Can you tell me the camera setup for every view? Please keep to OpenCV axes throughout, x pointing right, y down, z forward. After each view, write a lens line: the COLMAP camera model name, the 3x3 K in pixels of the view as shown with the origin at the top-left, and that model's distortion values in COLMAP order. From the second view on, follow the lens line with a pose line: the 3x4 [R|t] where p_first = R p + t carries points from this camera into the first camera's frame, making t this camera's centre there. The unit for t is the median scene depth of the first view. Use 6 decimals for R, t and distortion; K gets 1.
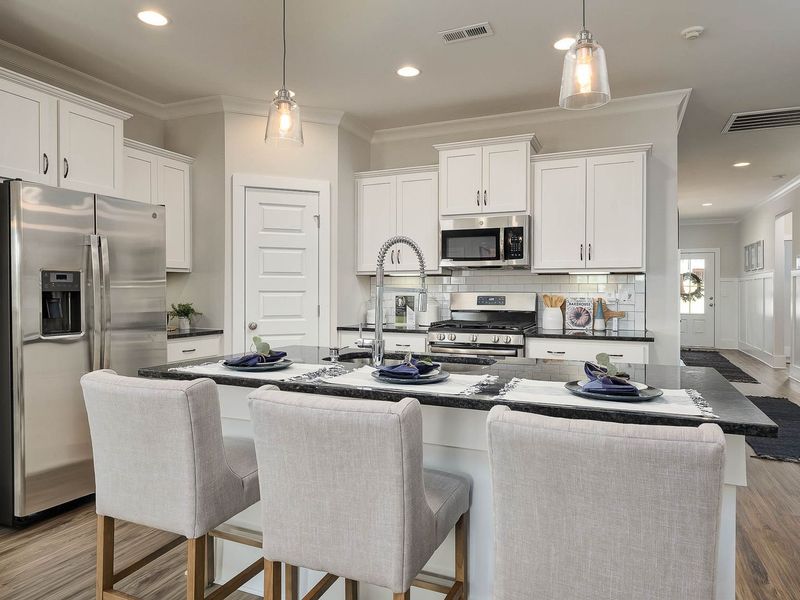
lens RADIAL K [[518.3, 0, 398.9], [0, 518.3, 294.6], [0, 0, 1]] dist [0.001156, 0.000116]
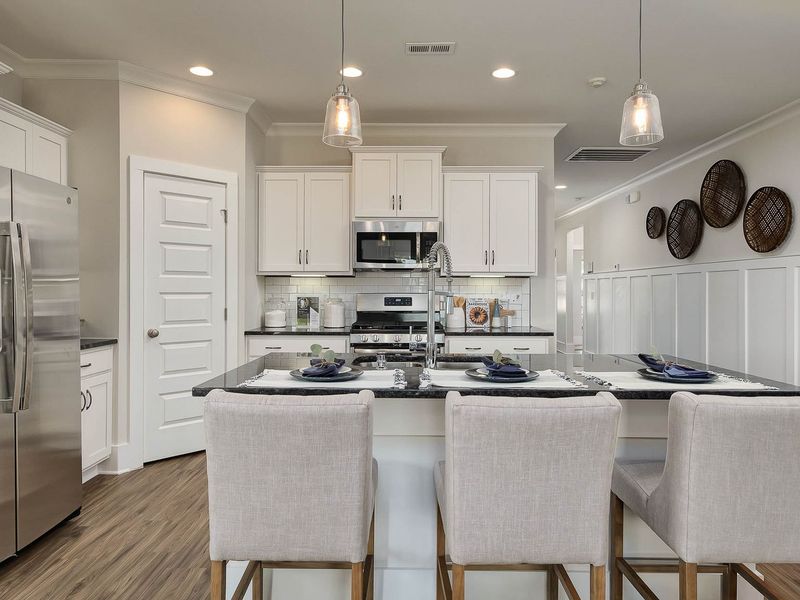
lens RADIAL K [[524.2, 0, 398.0], [0, 524.2, 291.3], [0, 0, 1]] dist [-0.000134, 0.002678]
pose [[0.919833, -0.000288, 0.392310, -0.251667], [0.002066, 0.999989, -0.004108, -0.004920], [-0.392304, 0.004589, 0.919824, 0.036272]]
